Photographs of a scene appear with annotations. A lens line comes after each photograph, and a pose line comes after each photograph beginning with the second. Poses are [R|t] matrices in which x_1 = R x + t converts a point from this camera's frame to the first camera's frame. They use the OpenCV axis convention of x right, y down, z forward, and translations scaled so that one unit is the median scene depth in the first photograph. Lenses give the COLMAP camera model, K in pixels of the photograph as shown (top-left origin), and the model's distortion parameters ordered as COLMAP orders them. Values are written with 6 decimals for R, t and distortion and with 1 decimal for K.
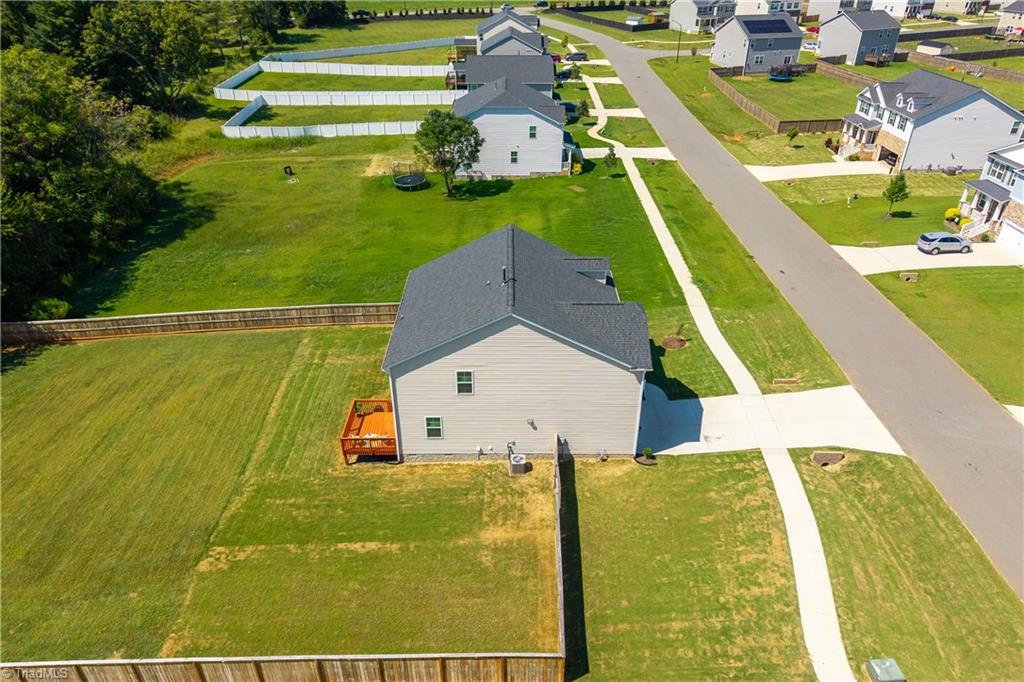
lens RADIAL K [[693.2, 0, 509.1], [0, 693.2, 331.2], [0, 0, 1]] dist [0.036087, -0.031961]
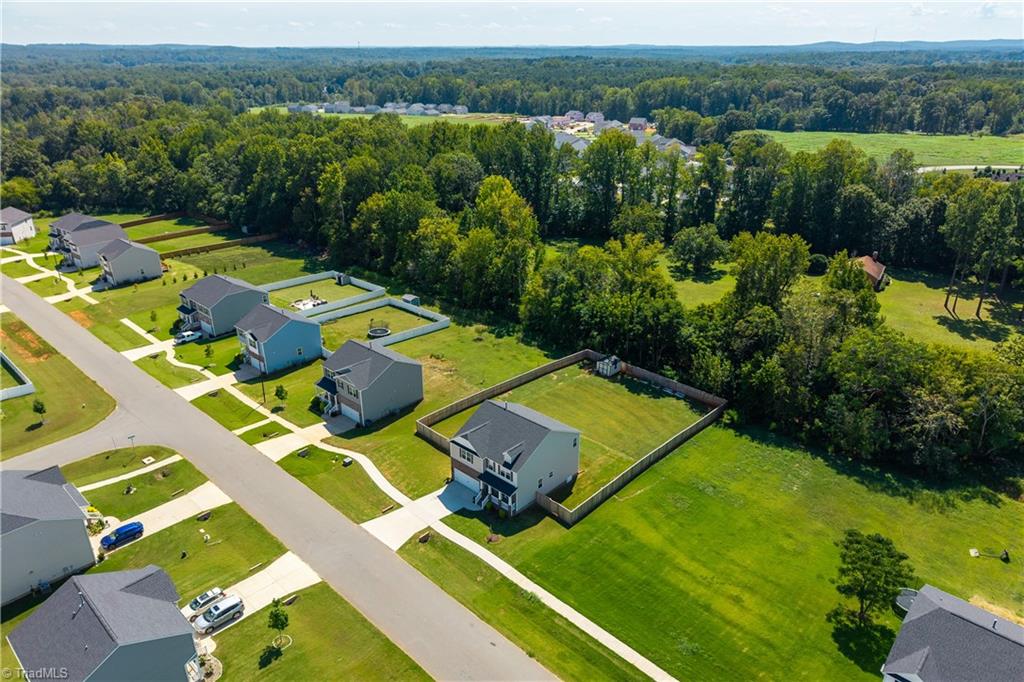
lens RADIAL K [[681.2, 0, 511.0], [0, 681.2, 342.6], [0, 0, 1]] dist [0.034780, -0.033876]
pose [[-0.681697, 0.292493, -0.670624, 1.109240], [-0.363098, 0.660514, 0.657176, -1.315651], [0.635176, 0.691498, -0.344067, 1.198230]]
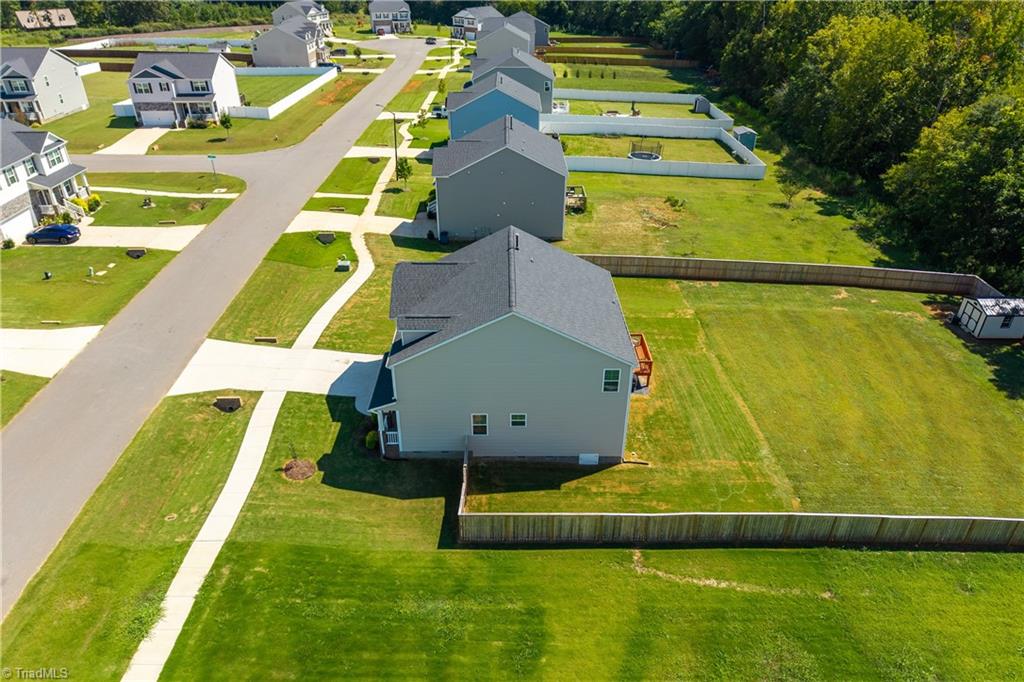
lens RADIAL K [[686.4, 0, 509.4], [0, 686.4, 342.8], [0, 0, 1]] dist [0.012217, -0.002405]
pose [[-0.999986, 0.000319, -0.005201, 0.008113], [-0.004372, 0.491781, 0.870708, -0.680217], [0.002836, 0.870719, -0.491773, 1.185597]]
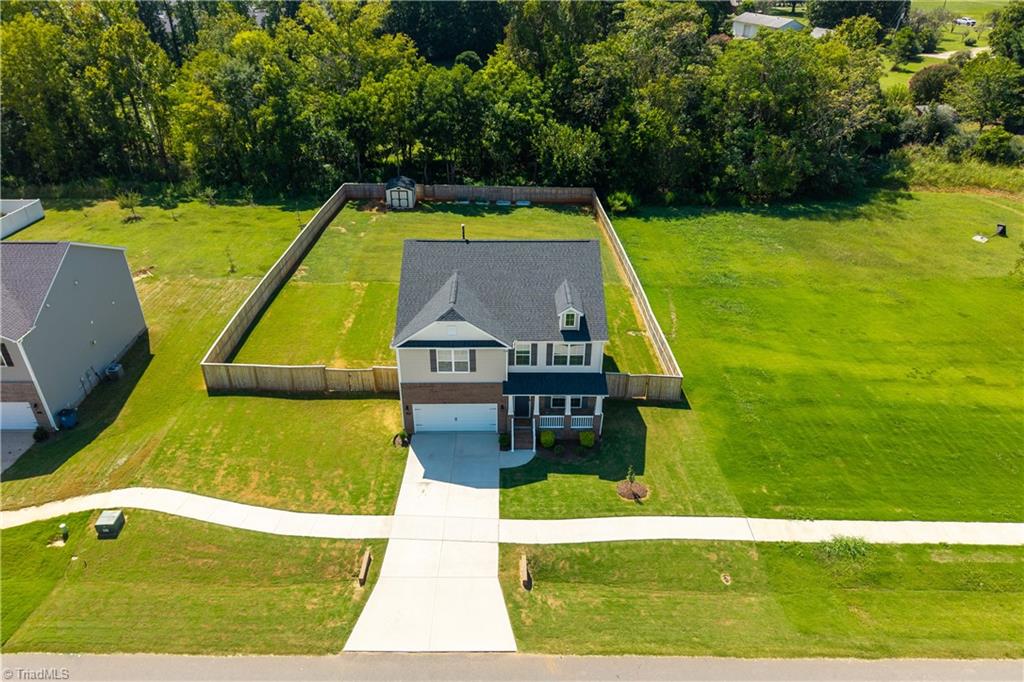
lens RADIAL K [[681.2, 0, 511.0], [0, 681.2, 342.6], [0, 0, 1]] dist [0.034780, -0.033876]
pose [[0.008191, 0.512802, -0.858468, 0.738242], [-0.501134, 0.745014, 0.440250, -0.337601], [0.865331, 0.426601, 0.263085, 0.596110]]
